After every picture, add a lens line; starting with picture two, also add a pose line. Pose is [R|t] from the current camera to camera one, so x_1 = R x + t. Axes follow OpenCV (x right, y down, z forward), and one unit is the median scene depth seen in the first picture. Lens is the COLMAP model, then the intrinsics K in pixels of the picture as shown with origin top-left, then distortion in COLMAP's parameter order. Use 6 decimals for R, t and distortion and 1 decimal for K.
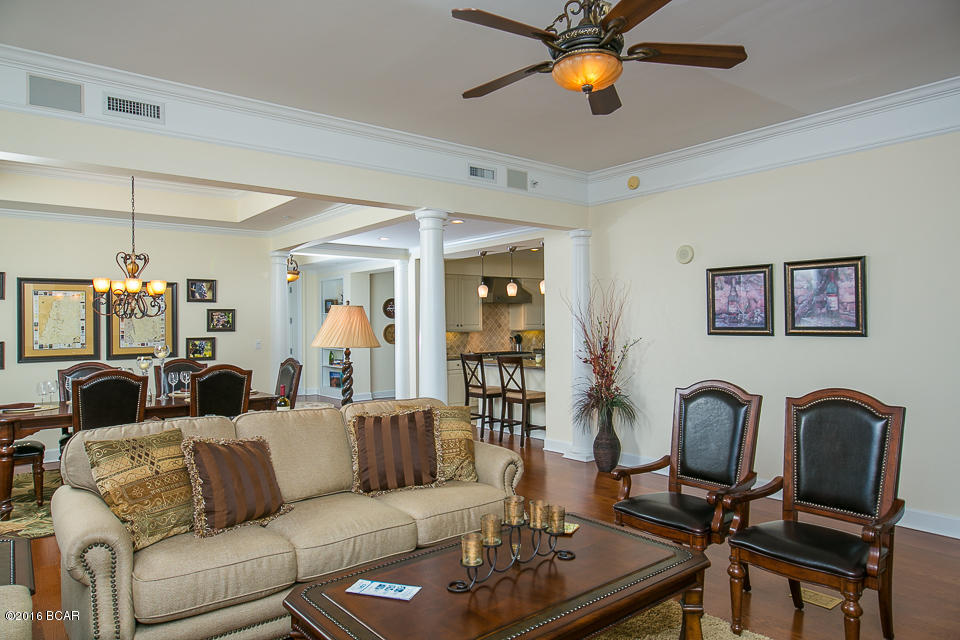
lens RADIAL K [[613.7, 0, 482.2], [0, 613.7, 320.1], [0, 0, 1]] dist [0.017423, -0.002036]
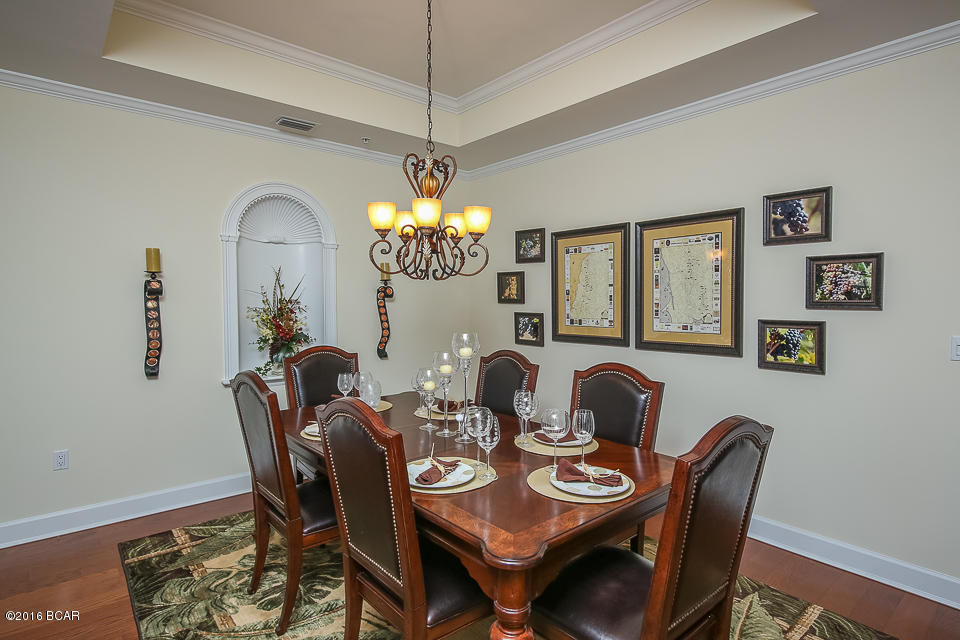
lens RADIAL K [[504.7, 0, 476.2], [0, 504.7, 320.7], [0, 0, 1]] dist [0.003894, 0.000771]
pose [[0.025360, 0.051708, -0.998340, -0.088494], [0.003997, 0.998648, 0.051826, 0.008041], [0.999670, -0.005305, 0.025119, 0.761674]]
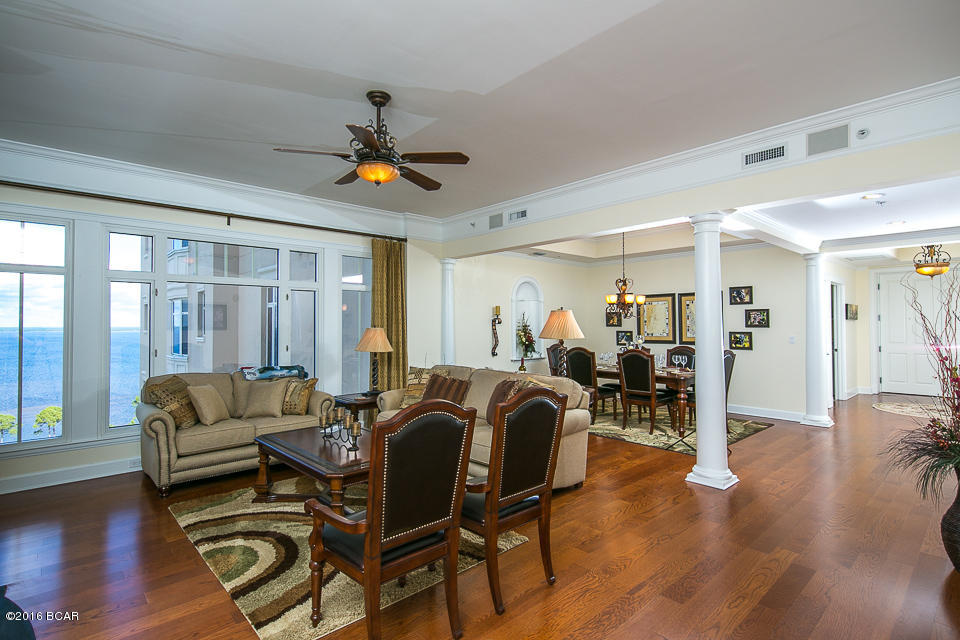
lens RADIAL K [[470.7, 0, 486.9], [0, 470.7, 318.8], [0, 0, 1]] dist [0.039565, -0.000717]
pose [[0.066078, -0.001911, -0.997813, 0.504431], [0.010274, 0.999946, -0.001234, -0.003155], [0.997762, -0.010170, 0.066094, 0.407996]]
